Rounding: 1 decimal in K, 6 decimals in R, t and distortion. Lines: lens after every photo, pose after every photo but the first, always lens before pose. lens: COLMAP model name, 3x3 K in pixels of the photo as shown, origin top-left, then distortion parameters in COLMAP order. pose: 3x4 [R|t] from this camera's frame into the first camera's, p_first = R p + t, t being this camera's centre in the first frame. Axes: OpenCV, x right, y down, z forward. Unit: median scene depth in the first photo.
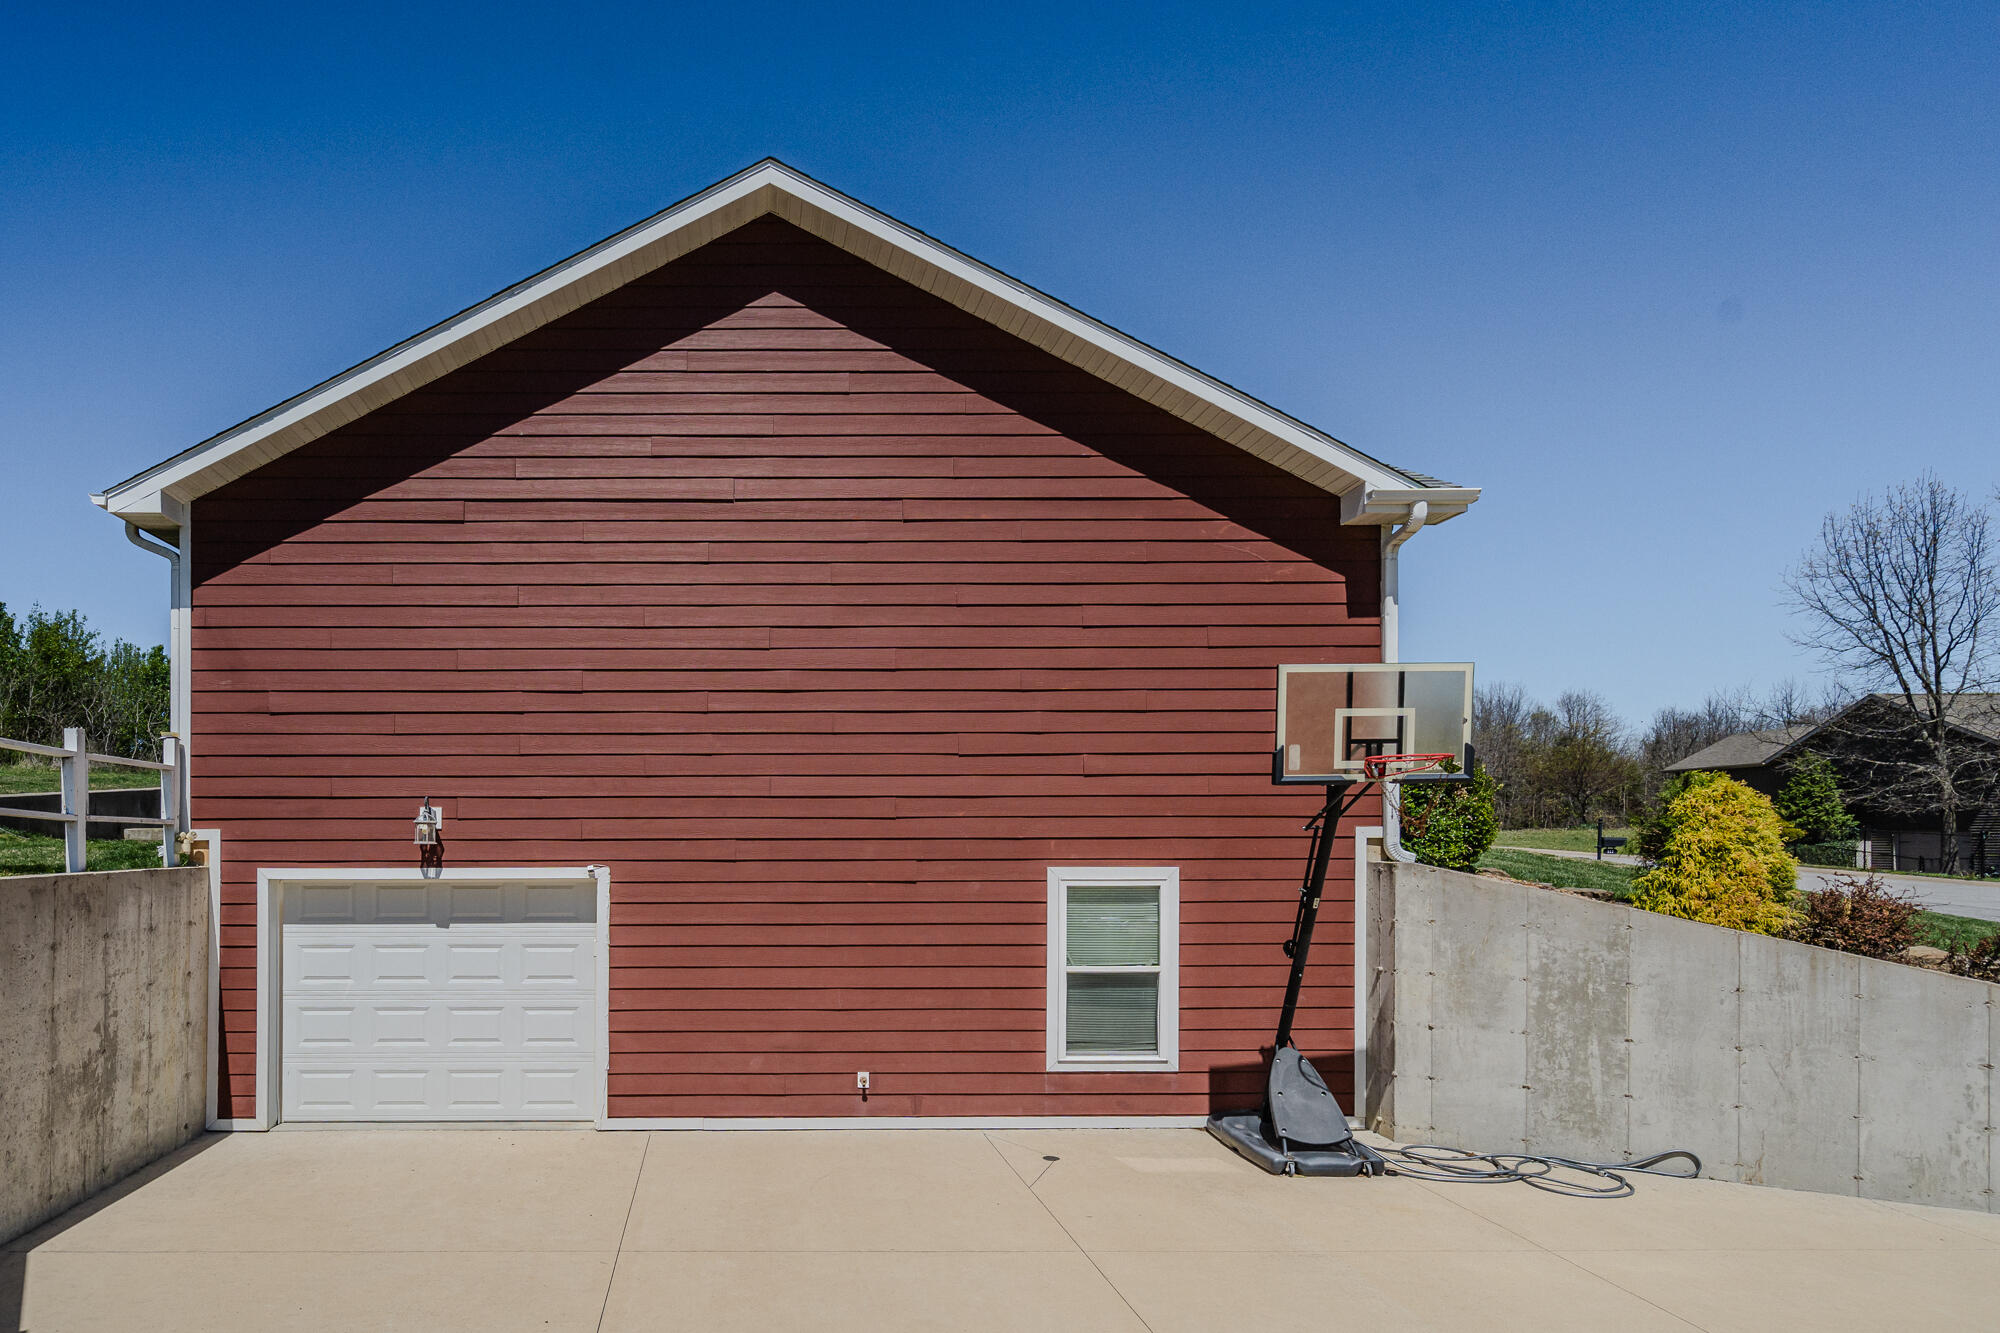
lens RADIAL K [[1129.8, 0, 590.7], [0, 1129.8, 832.7], [0, 0, 1]] dist [0.000143, -0.000026]
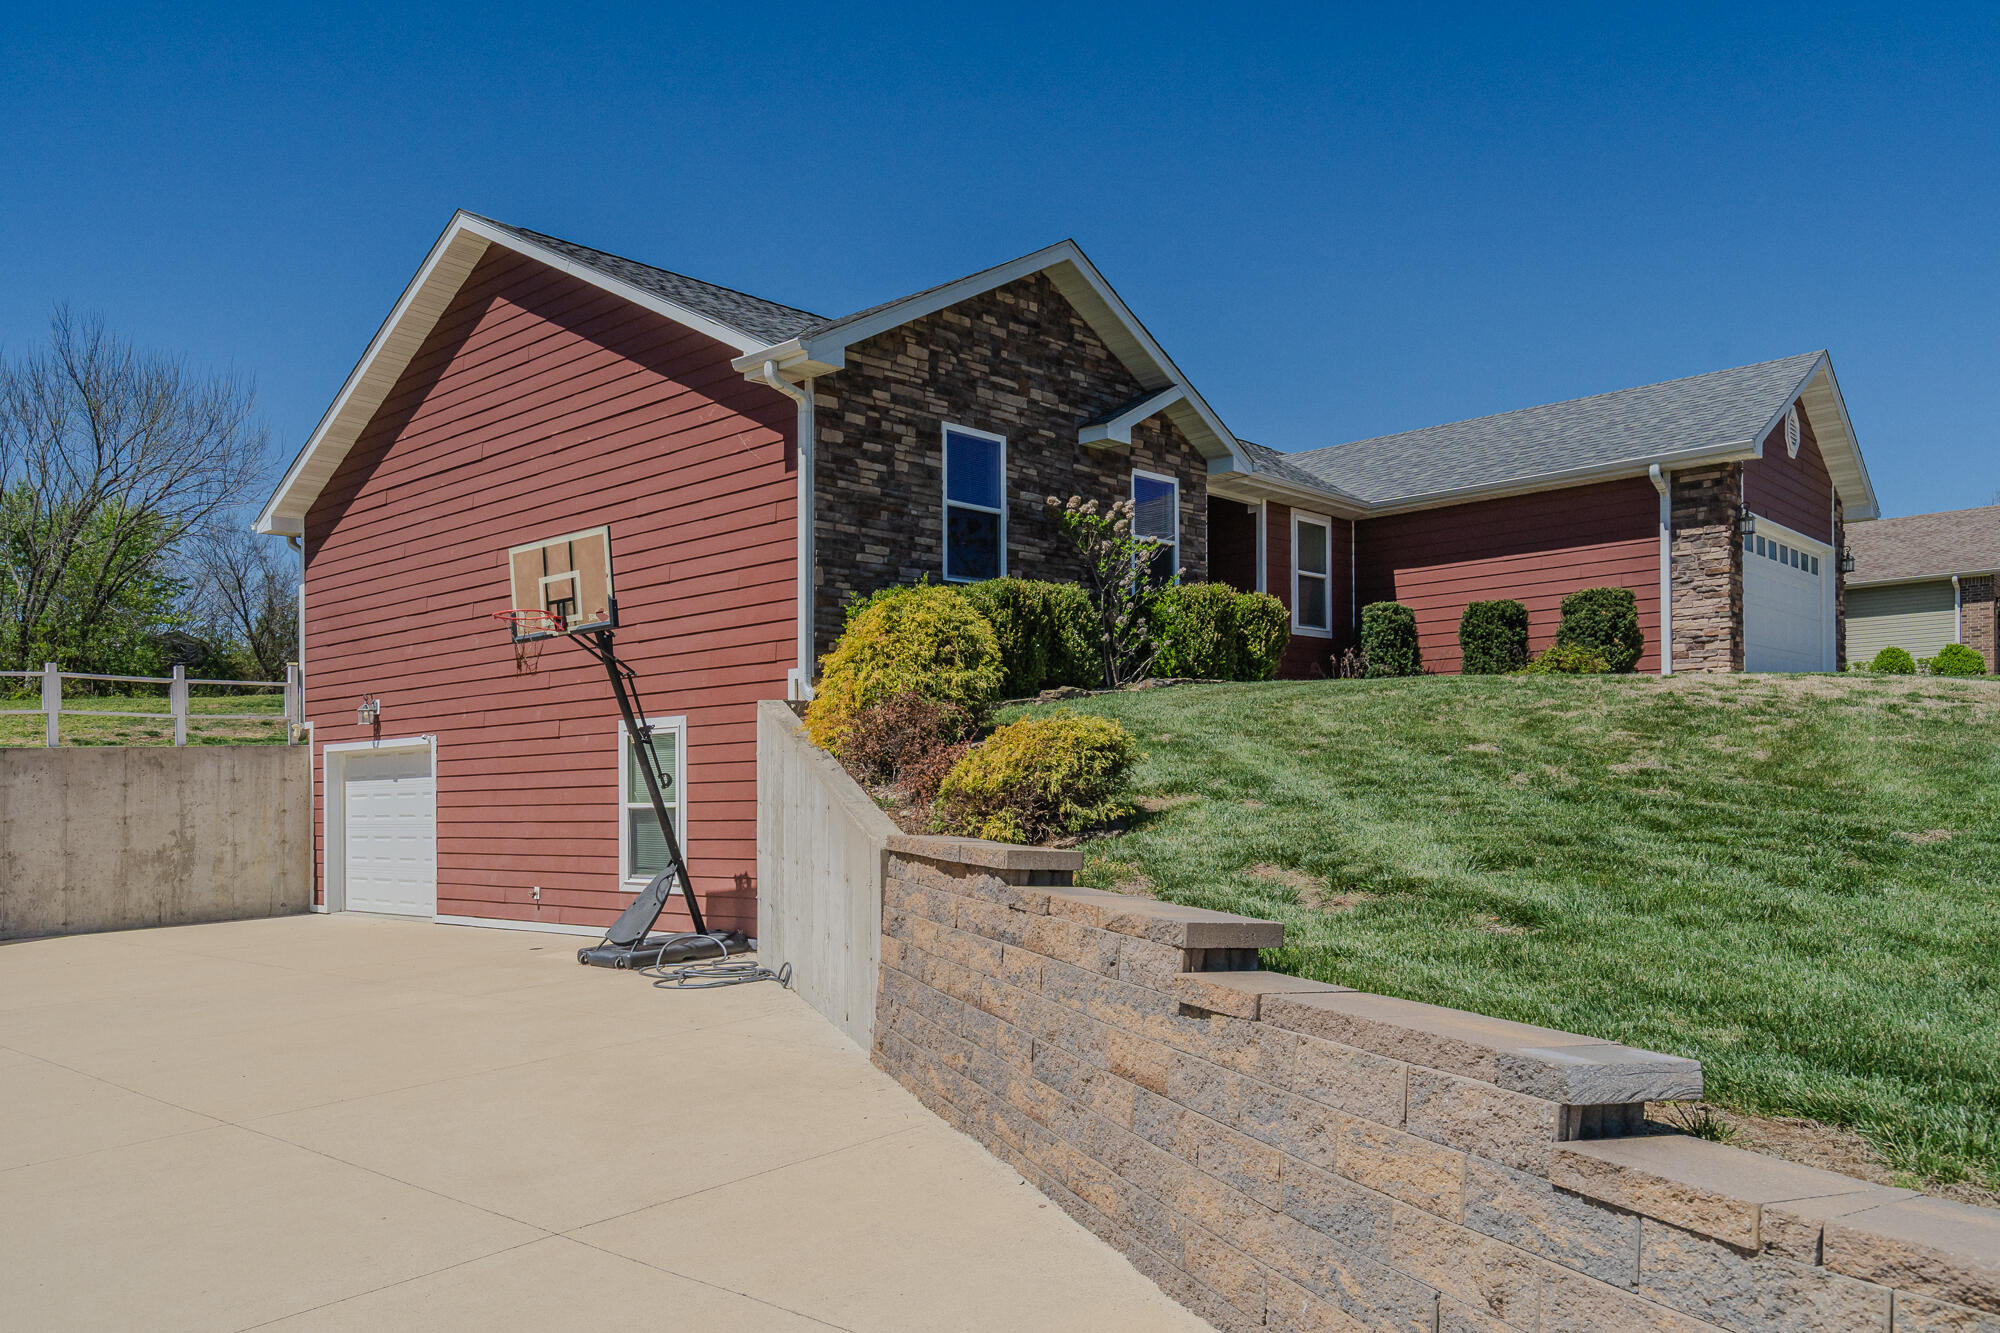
lens RADIAL K [[1446.5, 0, 1057.7], [0, 1446.5, 755.3], [0, 0, 1]] dist [0.022517, -0.002685]
pose [[0.760540, -0.031671, -0.648518, 1.775502], [0.028186, 0.999479, -0.015756, 0.105424], [0.648678, -0.006296, 0.761037, 0.128711]]
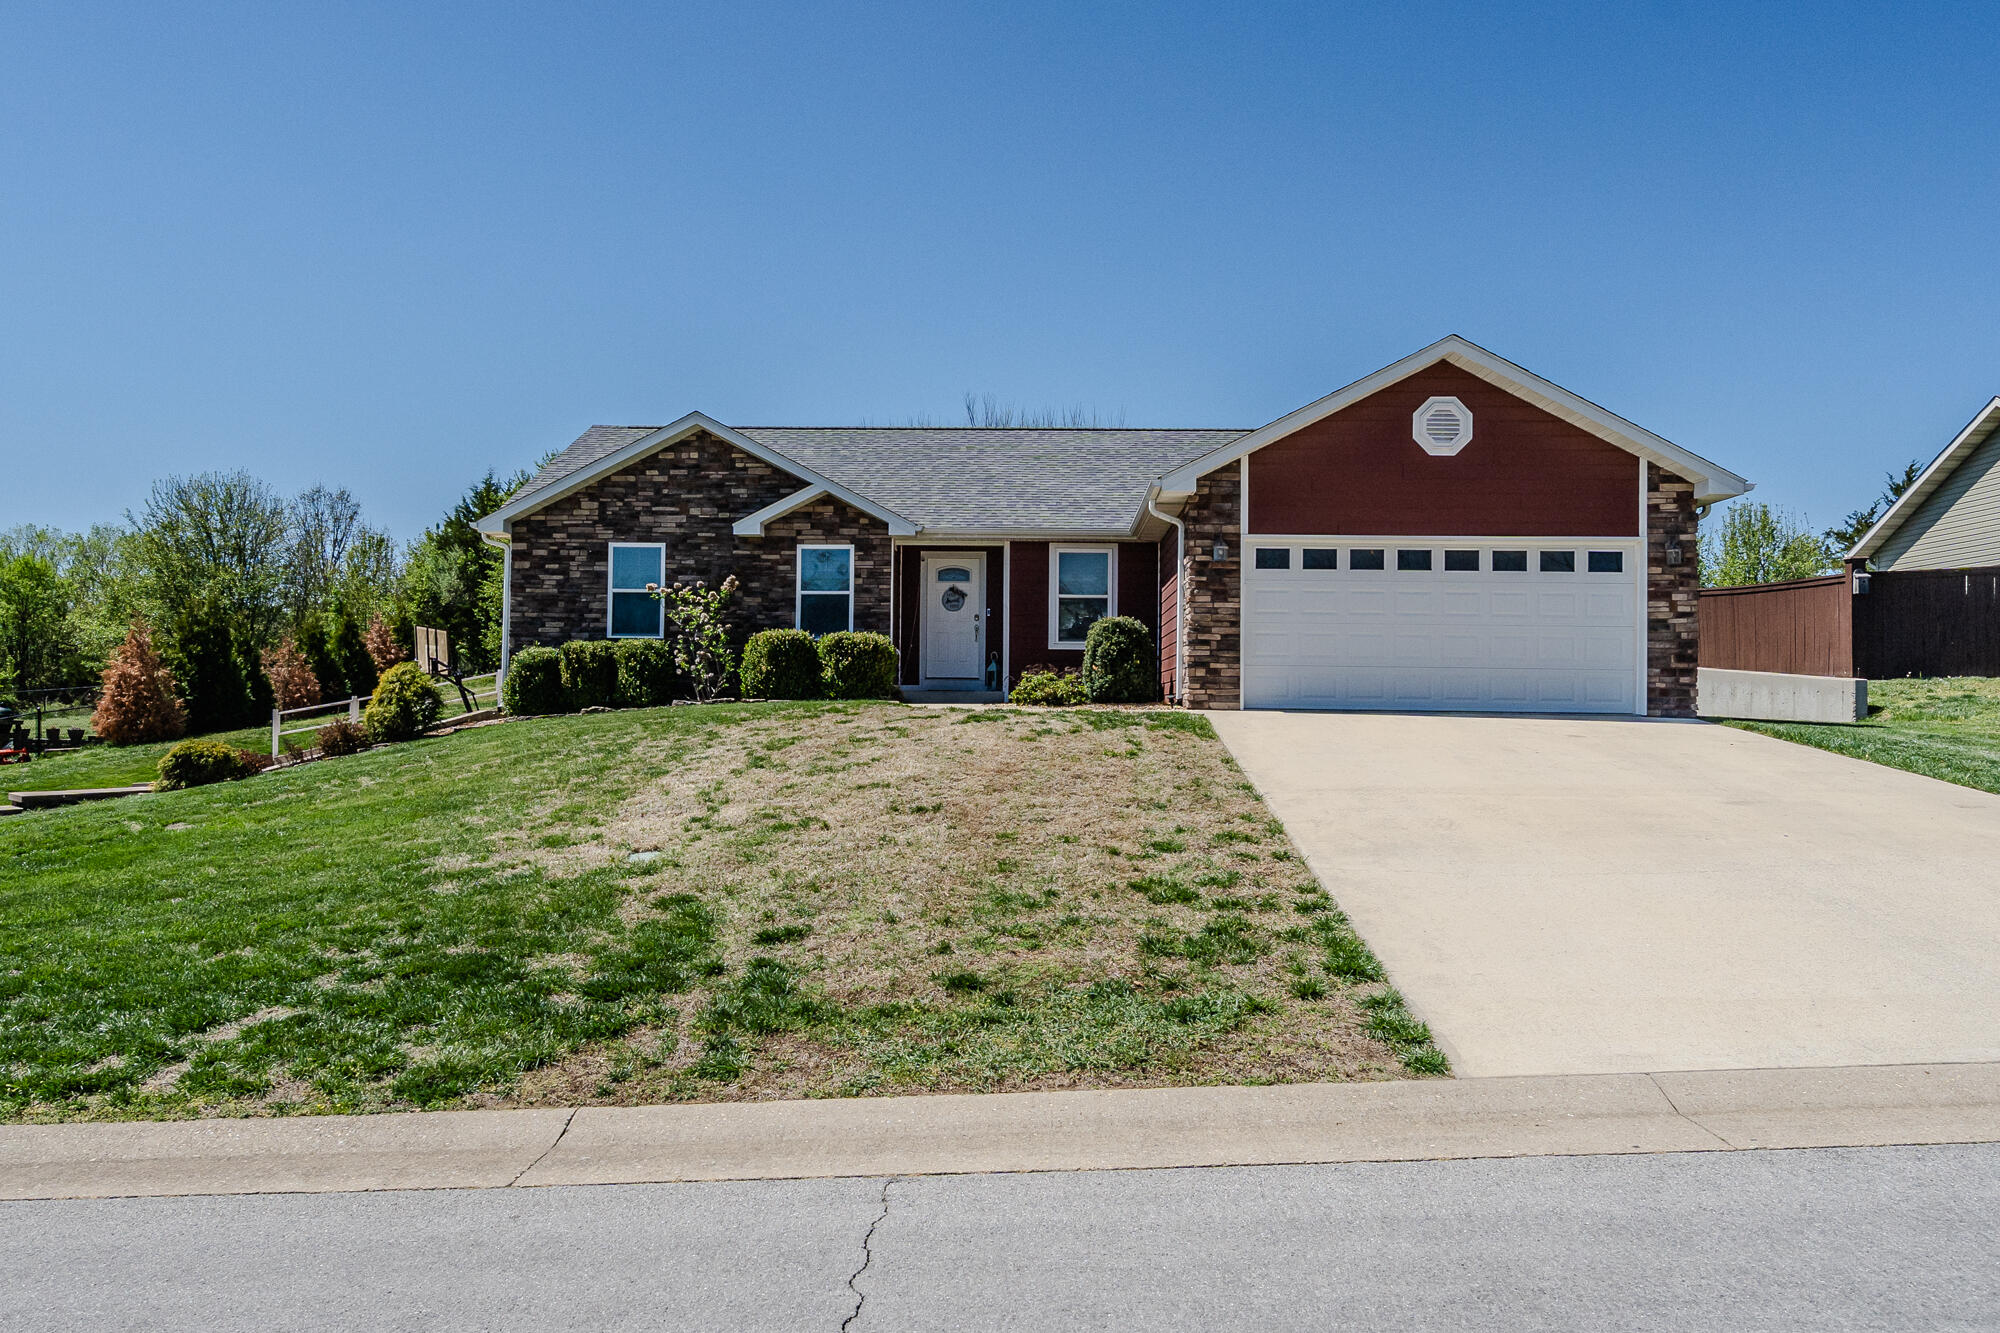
lens RADIAL K [[1399.4, 0, 996.5], [0, 1399.4, 679.1], [0, 0, 1]] dist [-0.013188, -0.001800]
pose [[-0.051250, -0.022016, -0.998443, 3.162306], [-0.014650, 0.999666, -0.021291, 0.003320], [0.998578, 0.013536, -0.051556, 2.097133]]
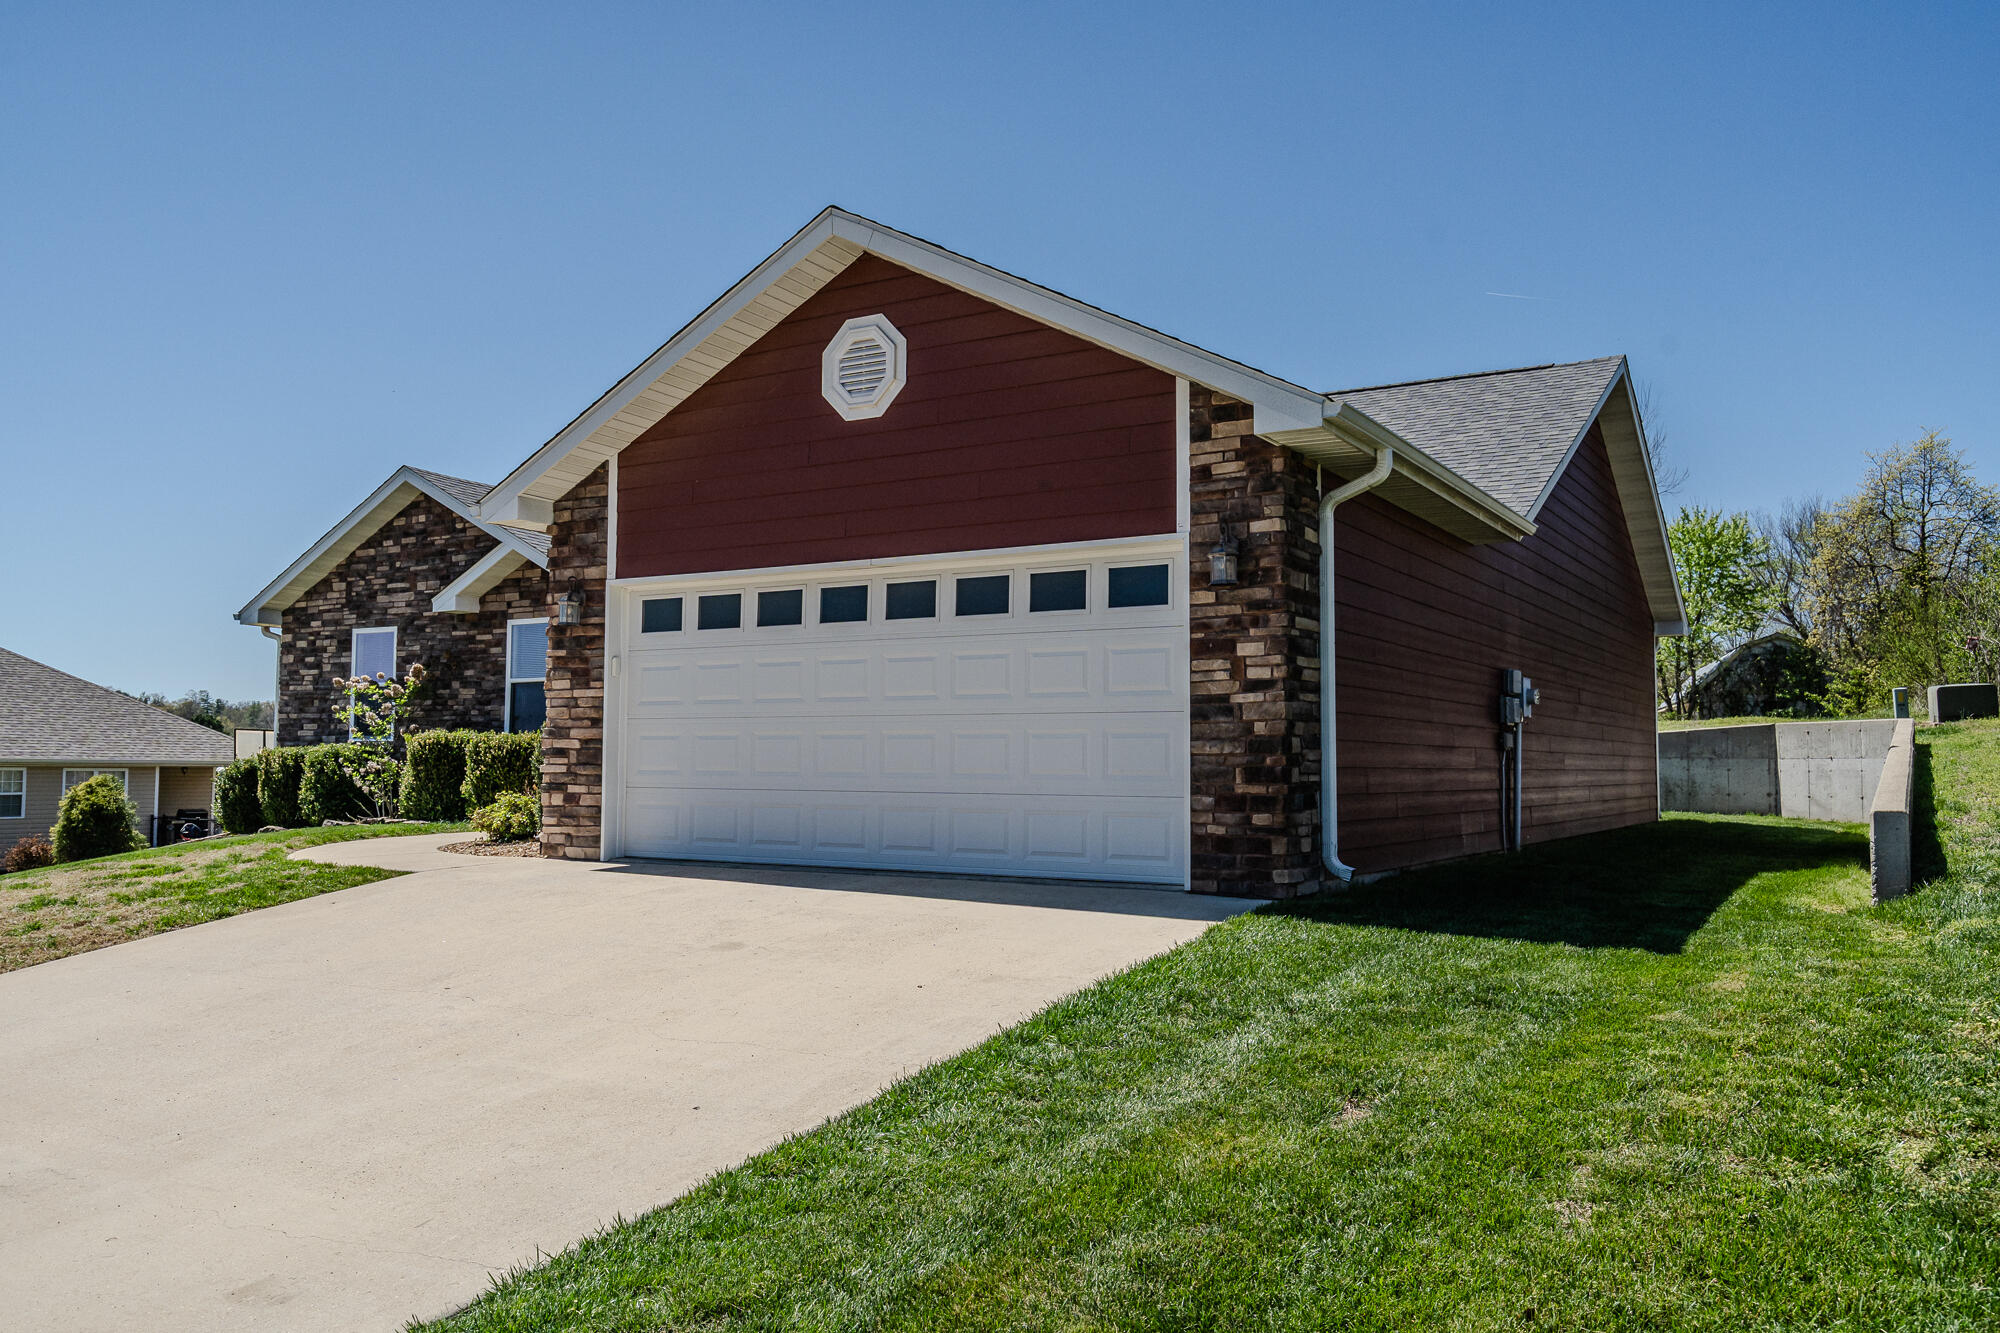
lens RADIAL K [[1541.7, 0, 1000.0], [0, 1541.7, 666.5], [0, 0, 1]] dist [0.007936, -0.006460]
pose [[-0.528974, -0.060015, -0.846513, 2.147218], [-0.008935, 0.997835, -0.065160, -0.085180], [0.848591, -0.026904, -0.528365, 3.363218]]
